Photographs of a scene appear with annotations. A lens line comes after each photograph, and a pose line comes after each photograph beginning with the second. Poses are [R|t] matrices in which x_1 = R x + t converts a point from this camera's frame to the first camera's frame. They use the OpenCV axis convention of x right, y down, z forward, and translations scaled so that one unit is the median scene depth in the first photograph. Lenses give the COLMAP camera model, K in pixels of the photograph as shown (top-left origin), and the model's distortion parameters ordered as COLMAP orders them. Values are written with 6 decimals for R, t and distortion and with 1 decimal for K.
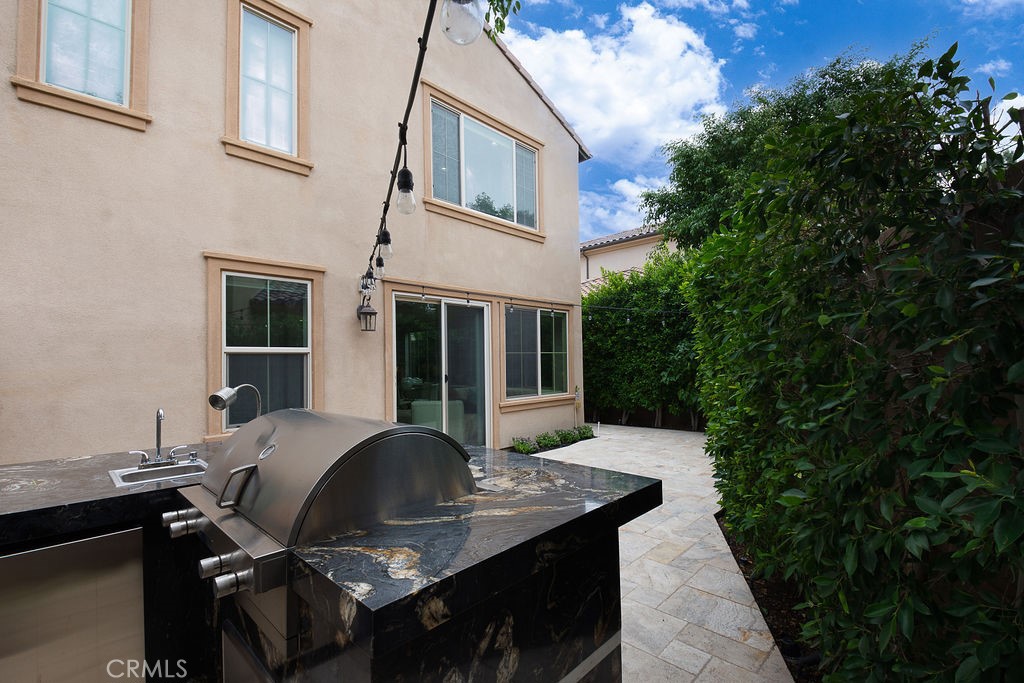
lens RADIAL K [[451.7, 0, 493.6], [0, 451.7, 344.0], [0, 0, 1]] dist [0.000258, -0.000009]
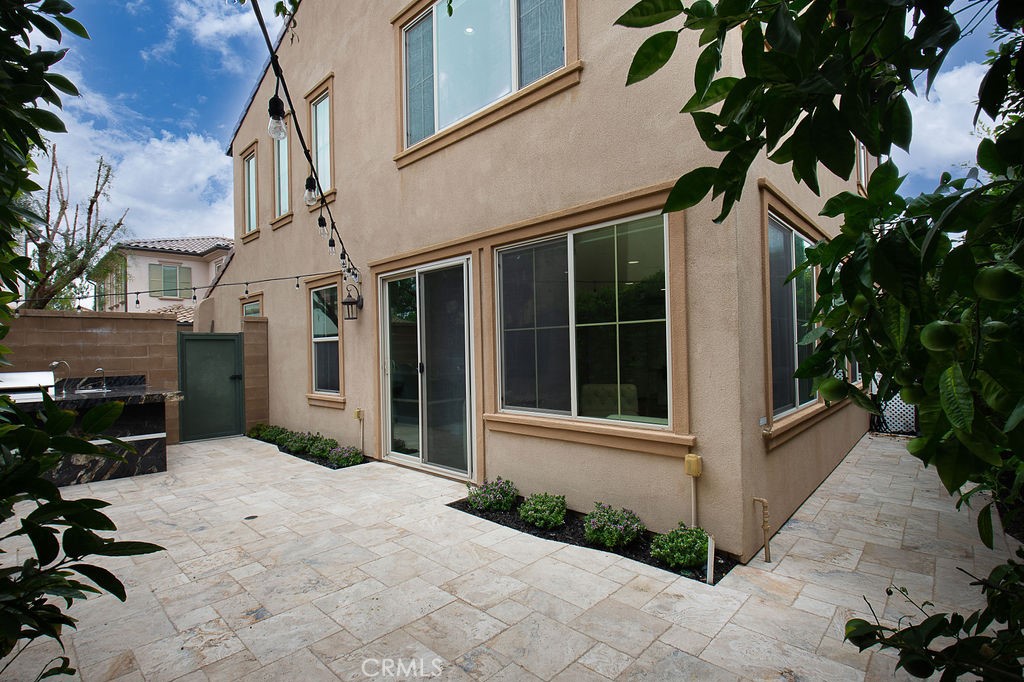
lens RADIAL K [[463.3, 0, 511.3], [0, 463.3, 351.0], [0, 0, 1]] dist [0.015344, -0.028758]
pose [[0.046342, 0.008099, -0.998893, 0.646361], [0.051277, 0.998630, 0.010476, 0.041686], [0.997609, -0.051705, 0.045863, 1.012392]]
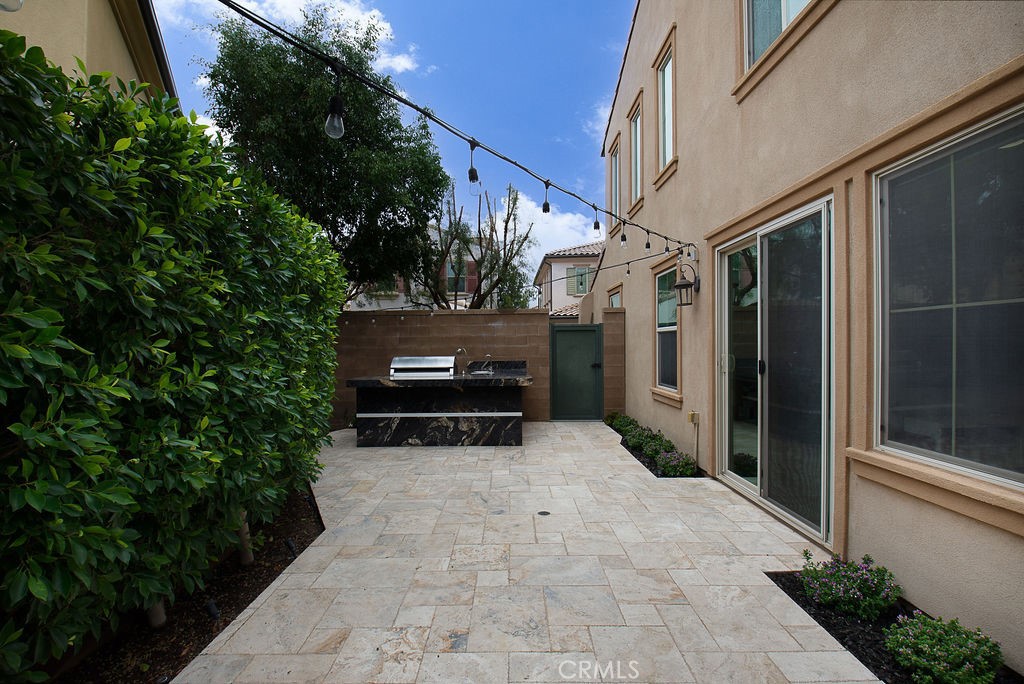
lens RADIAL K [[463.3, 0, 511.3], [0, 463.3, 352.0], [0, 0, 1]] dist [0.015344, -0.028758]
pose [[-0.700035, 0.024657, -0.713683, 0.491812], [0.036702, 0.999325, -0.001475, 0.041515], [0.713165, -0.027227, -0.700468, 1.073269]]
